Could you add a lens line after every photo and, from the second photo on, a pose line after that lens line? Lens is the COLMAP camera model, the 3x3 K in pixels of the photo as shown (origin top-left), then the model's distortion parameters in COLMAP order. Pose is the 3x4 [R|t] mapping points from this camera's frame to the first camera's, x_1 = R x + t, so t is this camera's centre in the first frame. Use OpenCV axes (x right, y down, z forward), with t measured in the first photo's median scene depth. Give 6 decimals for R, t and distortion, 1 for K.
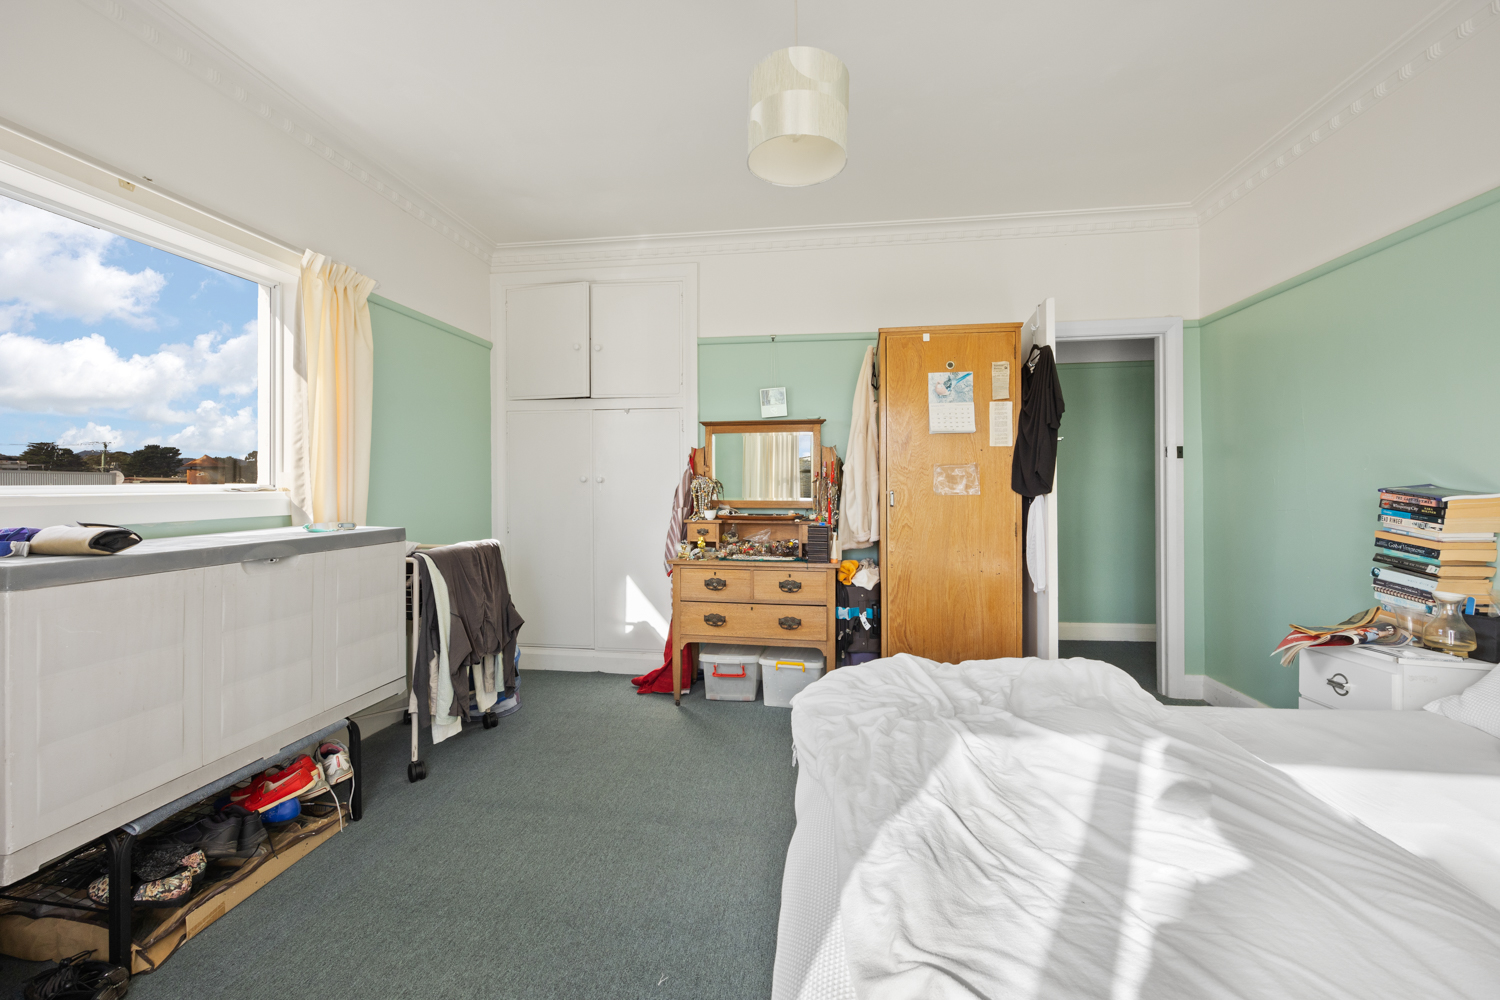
lens RADIAL K [[583.3, 0, 749.9], [0, 583.3, 489.7], [0, 0, 1]] dist [-0.000502, -0.000054]
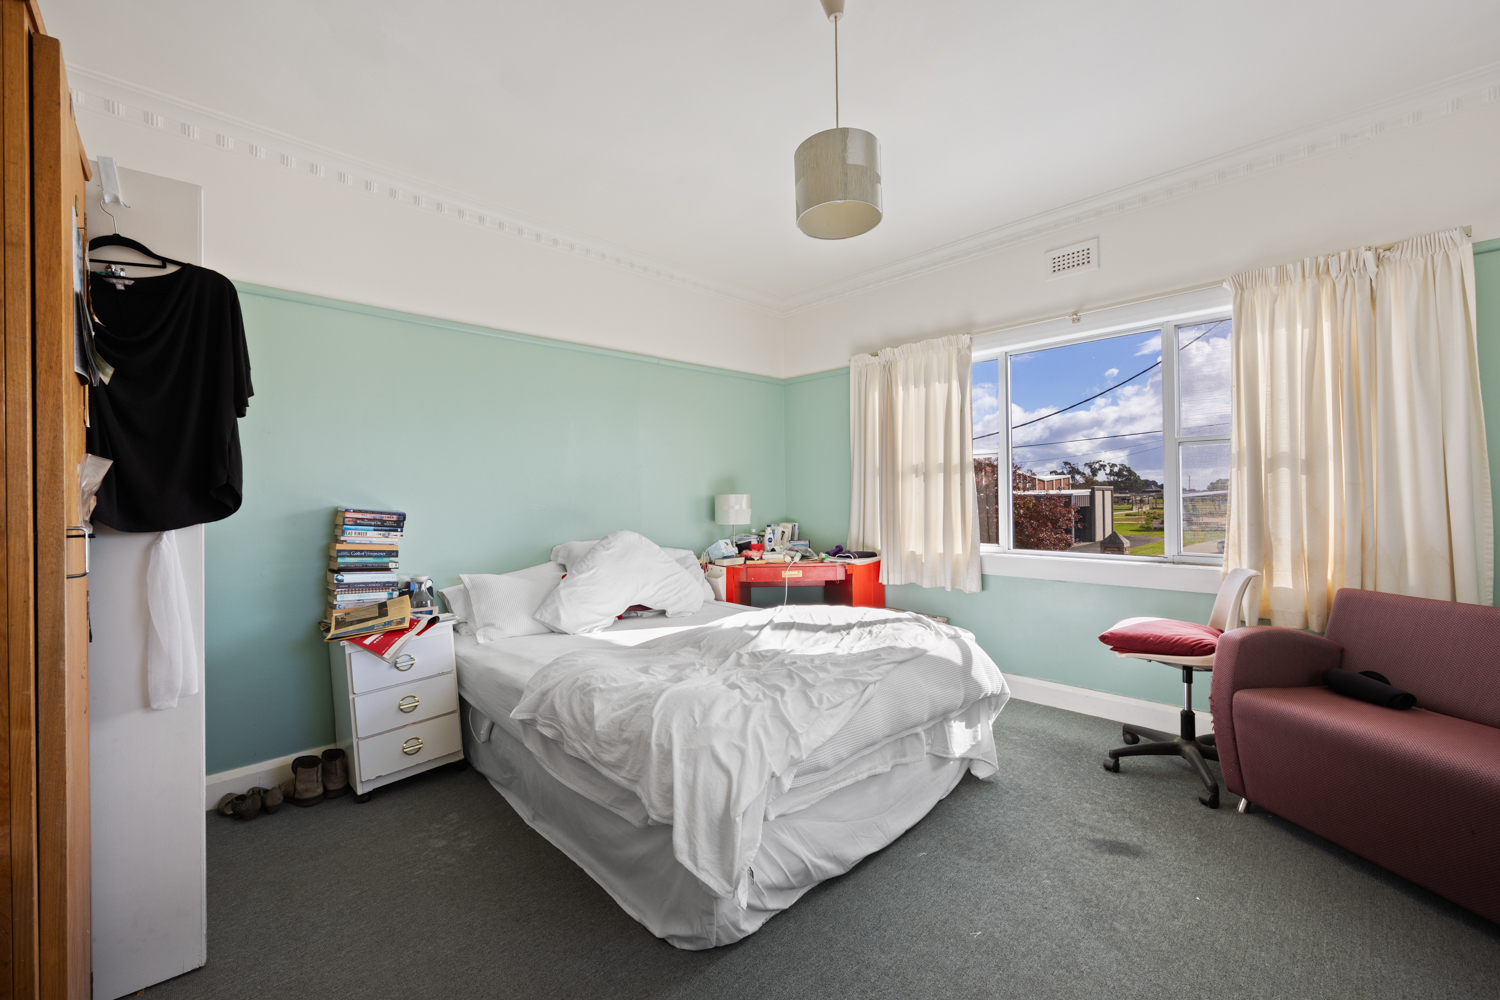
lens RADIAL K [[583.3, 0, 754.7], [0, 583.3, 489.9], [0, 0, 1]] dist [-0.000502, -0.000054]
pose [[-0.800477, 0.013149, 0.599219, -0.364552], [0.019465, 0.999802, 0.004063, -0.032373], [-0.599047, 0.014916, -0.800575, 1.576468]]
